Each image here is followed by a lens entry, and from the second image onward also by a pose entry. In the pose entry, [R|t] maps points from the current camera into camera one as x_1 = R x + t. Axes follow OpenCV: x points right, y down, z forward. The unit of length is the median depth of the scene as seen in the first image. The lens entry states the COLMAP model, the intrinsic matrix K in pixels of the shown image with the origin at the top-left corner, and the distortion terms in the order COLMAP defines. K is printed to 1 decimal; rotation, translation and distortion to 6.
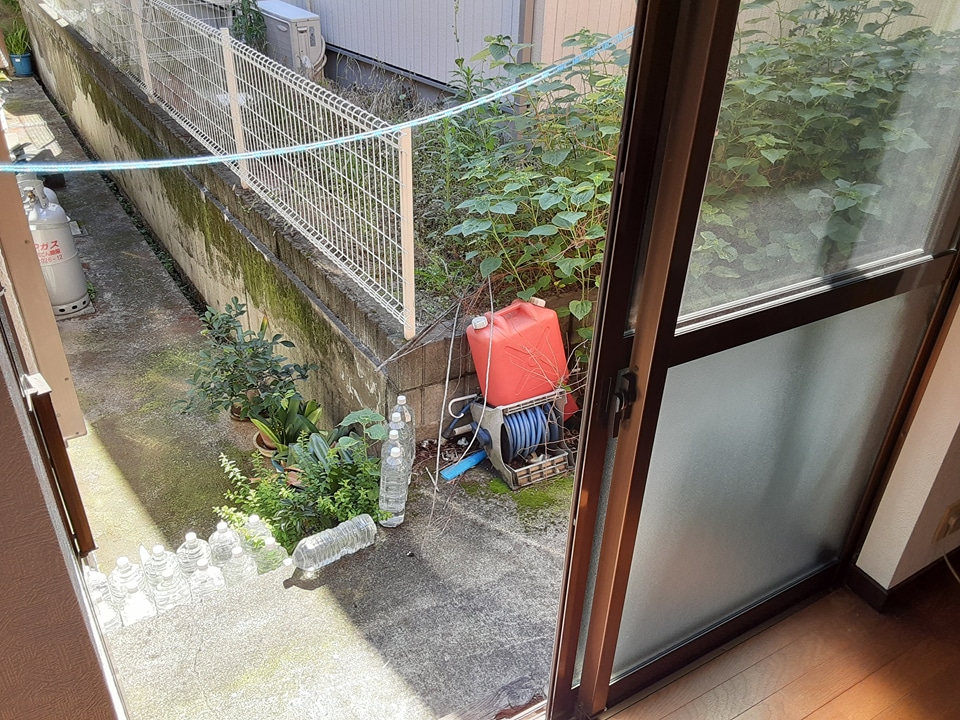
lens RADIAL K [[774.7, 0, 485.9], [0, 774.7, 358.8], [0, 0, 1]] dist [0.114870, -0.162644]
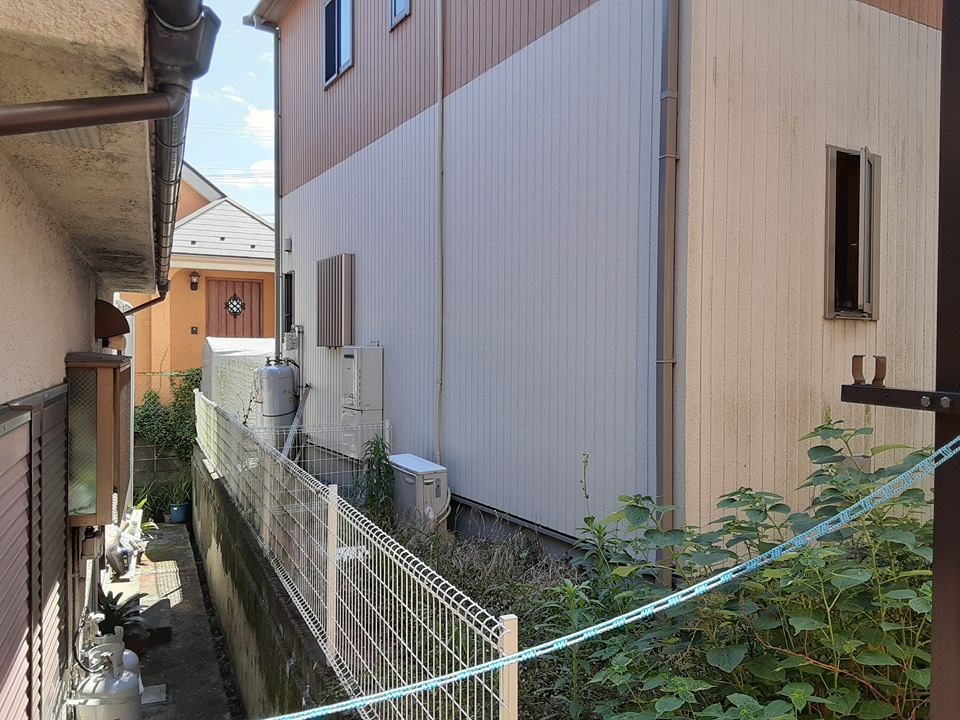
lens RADIAL K [[774.7, 0, 485.9], [0, 774.7, 358.8], [0, 0, 1]] dist [0.114870, -0.162644]
pose [[0.985924, -0.030685, -0.164355, 0.000090], [-0.058613, 0.857197, -0.511642, -0.062518], [0.156585, 0.514073, 0.843333, 0.127120]]
